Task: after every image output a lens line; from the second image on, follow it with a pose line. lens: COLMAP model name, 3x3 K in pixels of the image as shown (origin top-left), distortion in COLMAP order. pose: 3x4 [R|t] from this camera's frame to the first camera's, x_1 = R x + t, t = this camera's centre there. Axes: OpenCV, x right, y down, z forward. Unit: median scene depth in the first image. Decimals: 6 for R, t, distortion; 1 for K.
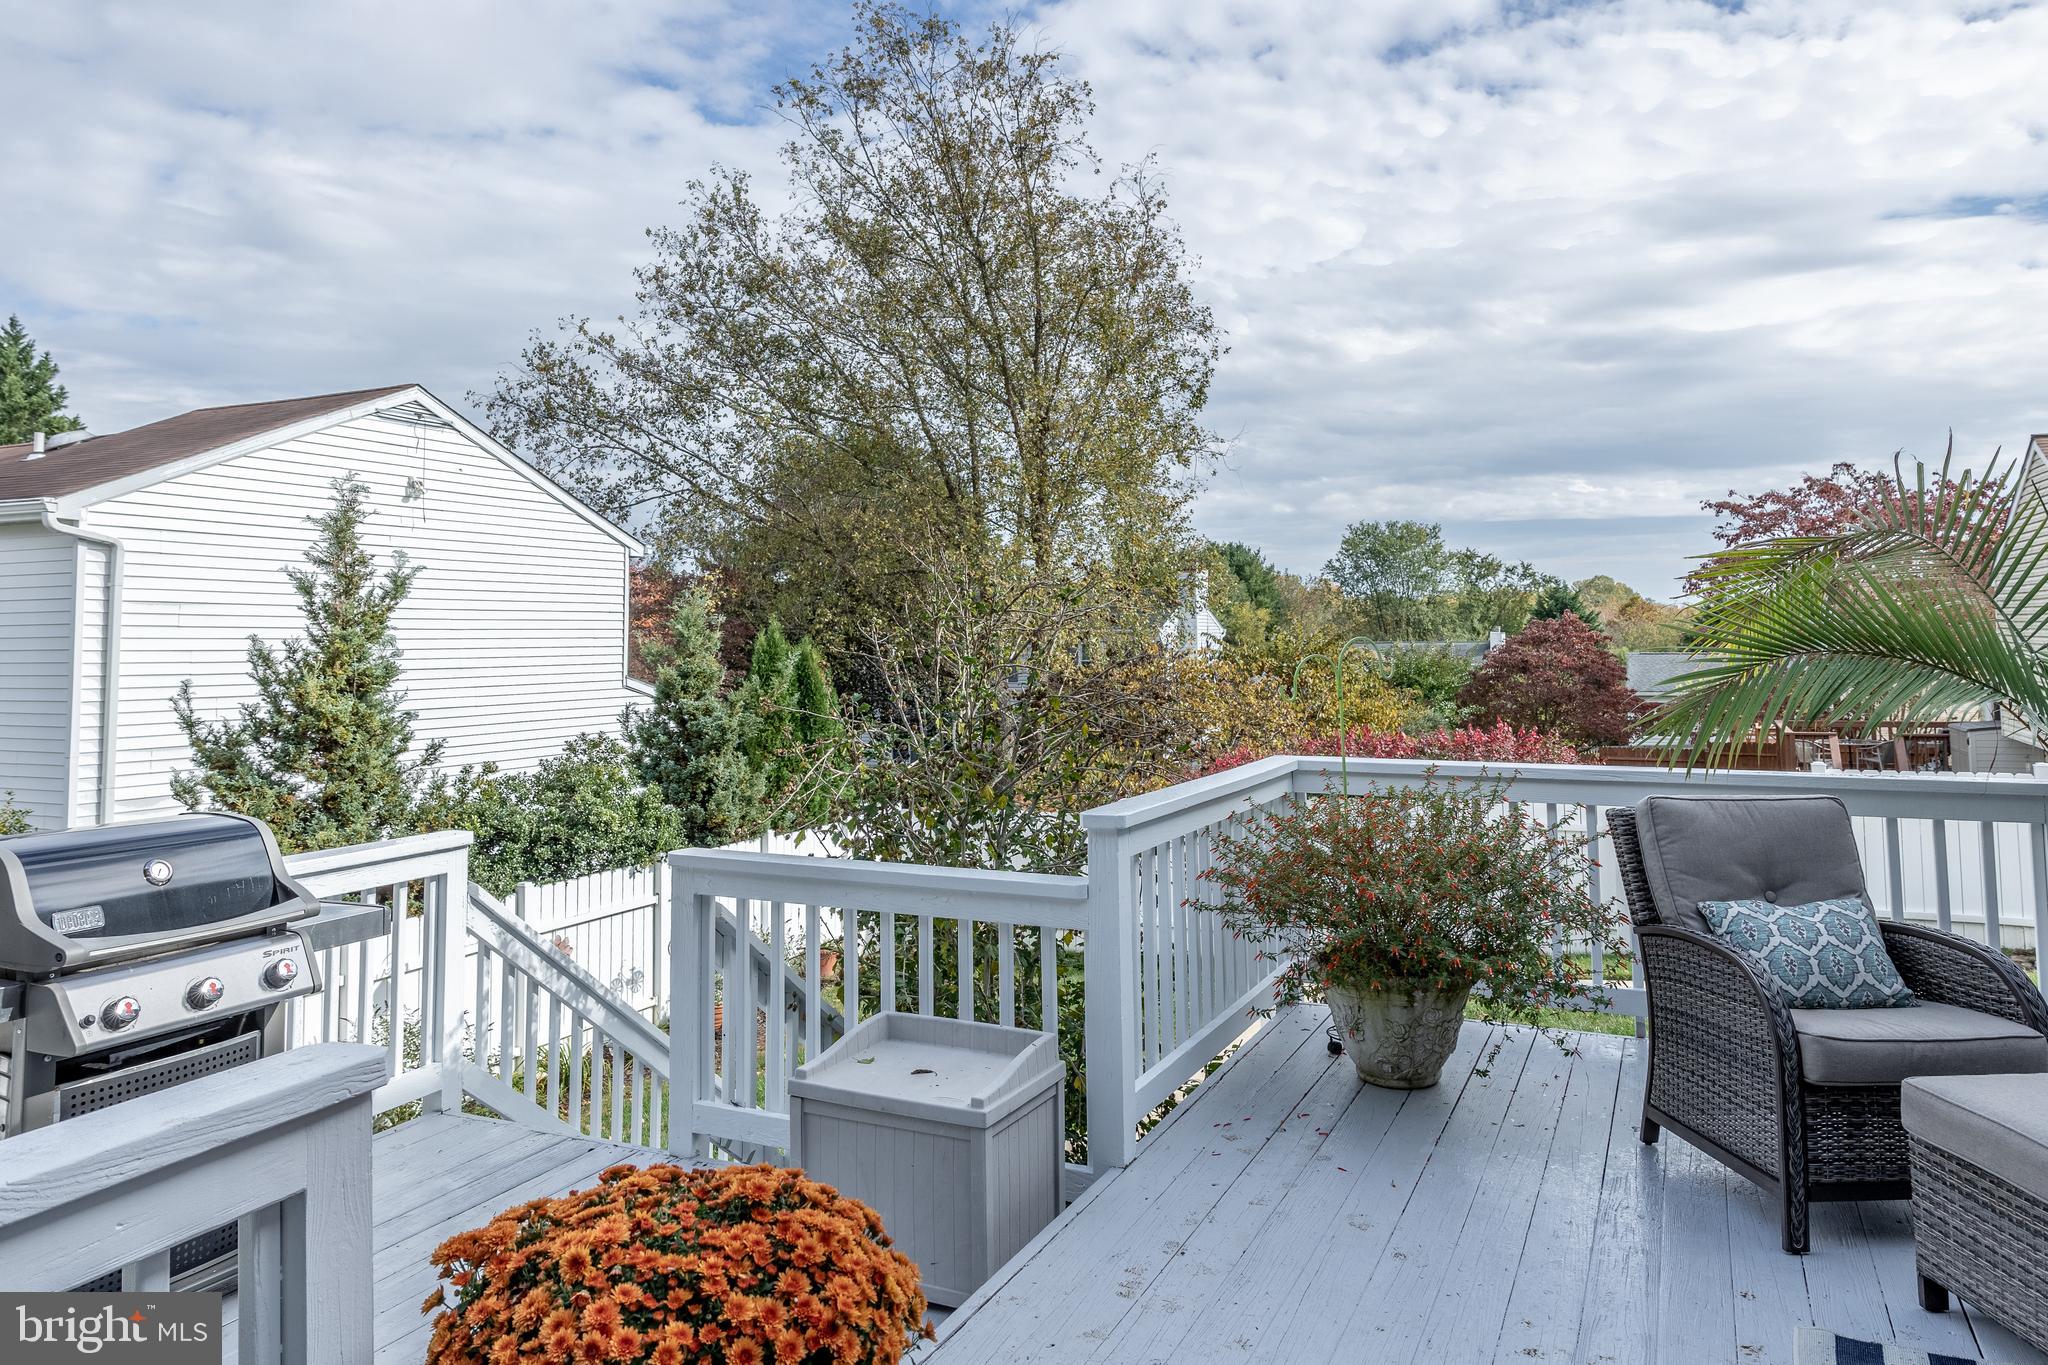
lens RADIAL K [[1353.6, 0, 950.8], [0, 1353.6, 546.1], [0, 0, 1]] dist [-0.000131, -0.002639]
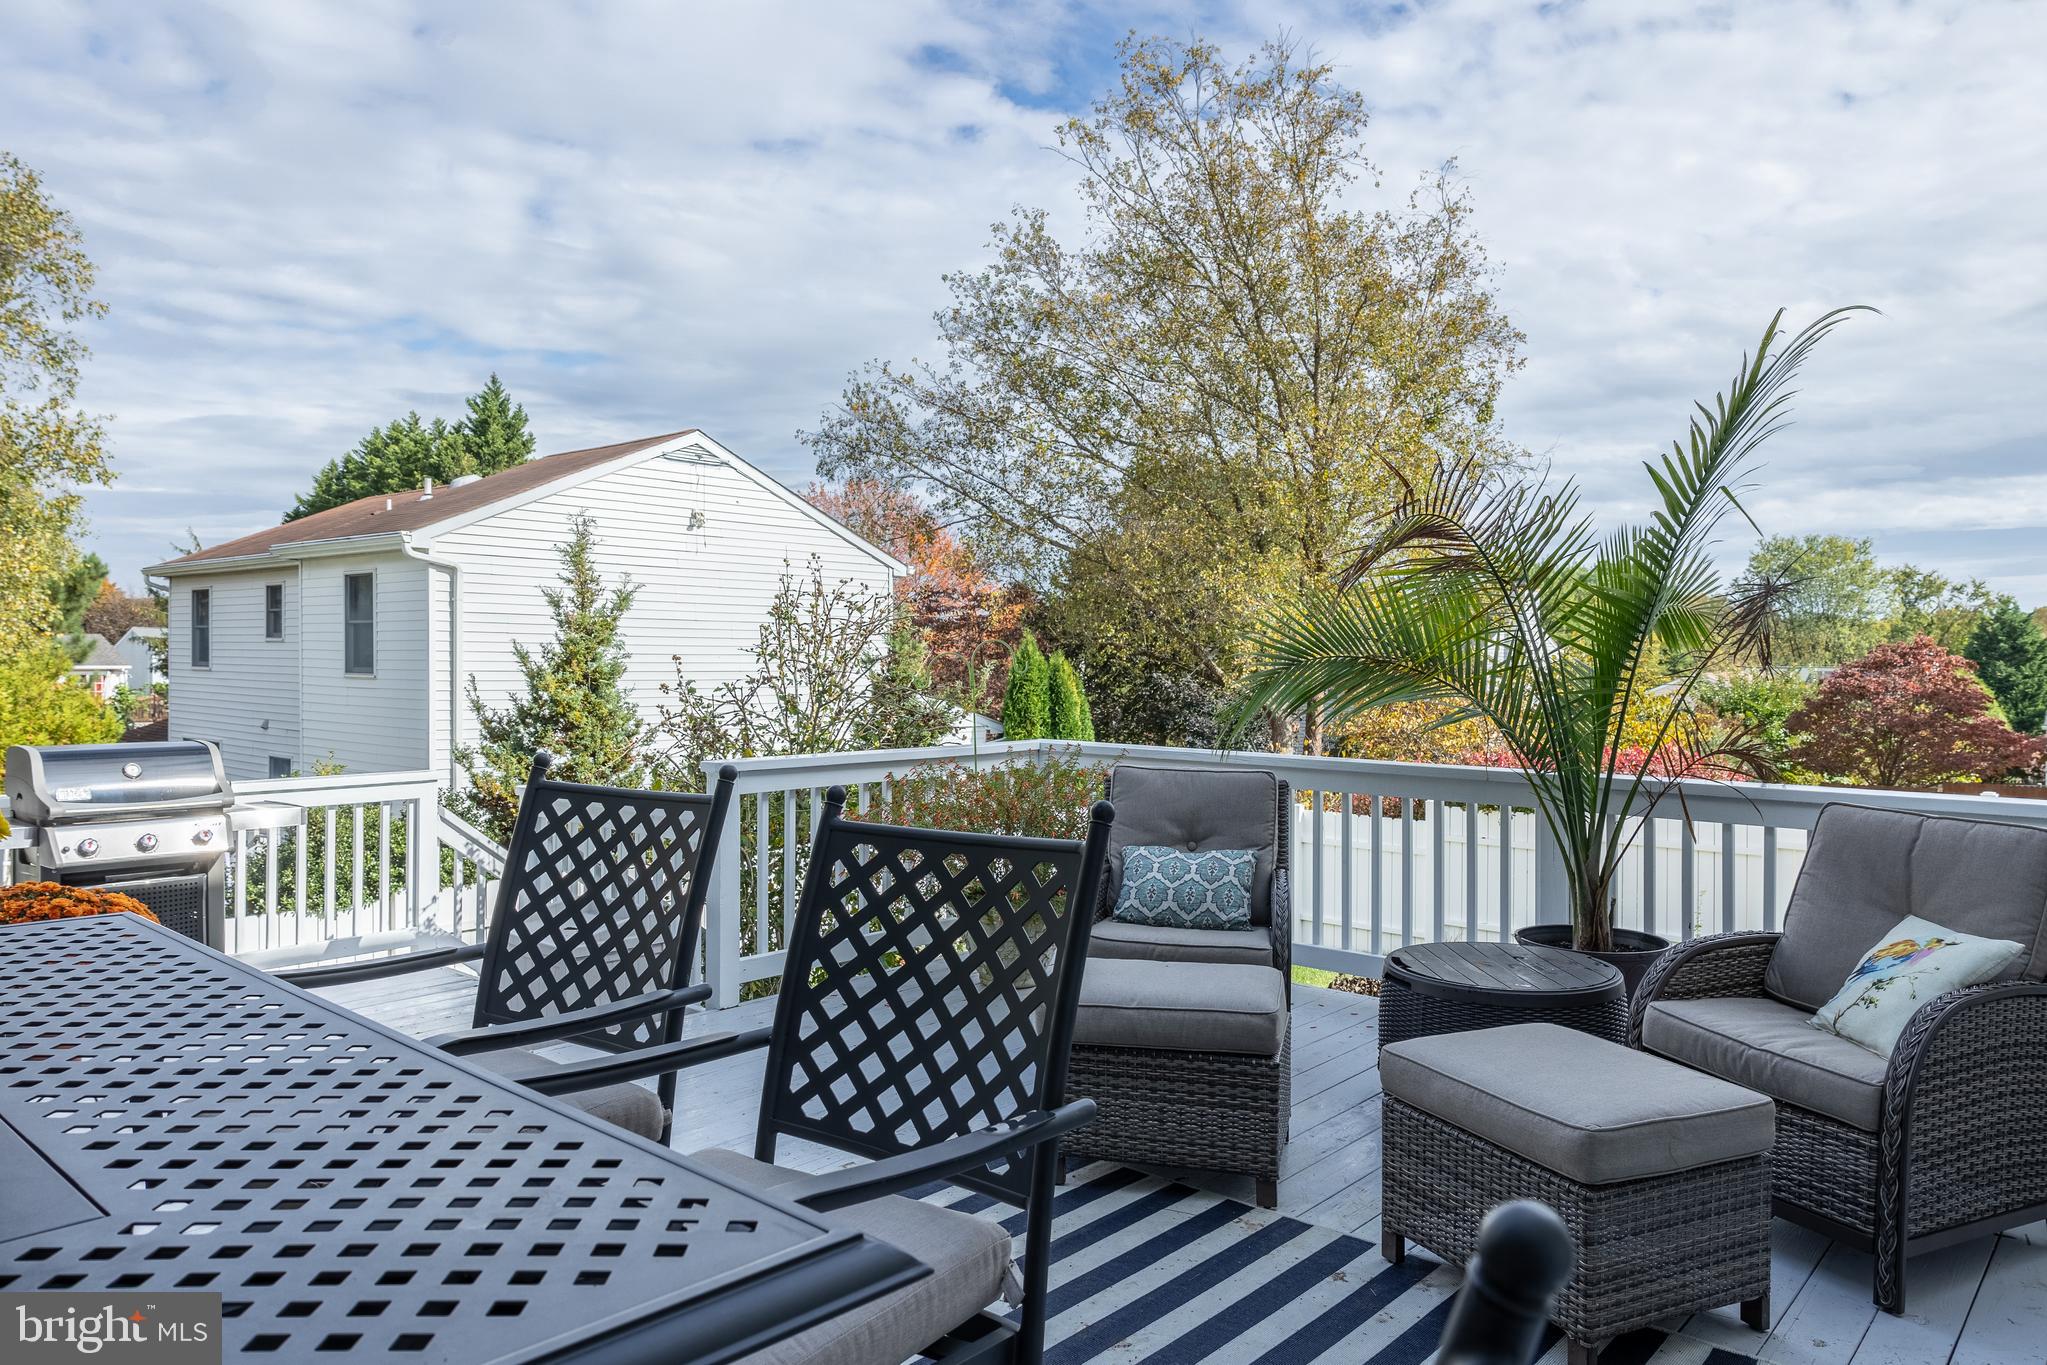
lens RADIAL K [[1352.9, 0, 1039.8], [0, 1352.9, 674.4], [0, 0, 1]] dist [-0.000131, -0.002639]
pose [[0.961448, 0.017198, -0.274450, 0.150913], [0.004837, 0.996831, 0.079407, 0.000247], [0.274946, -0.077674, 0.958317, -0.041768]]
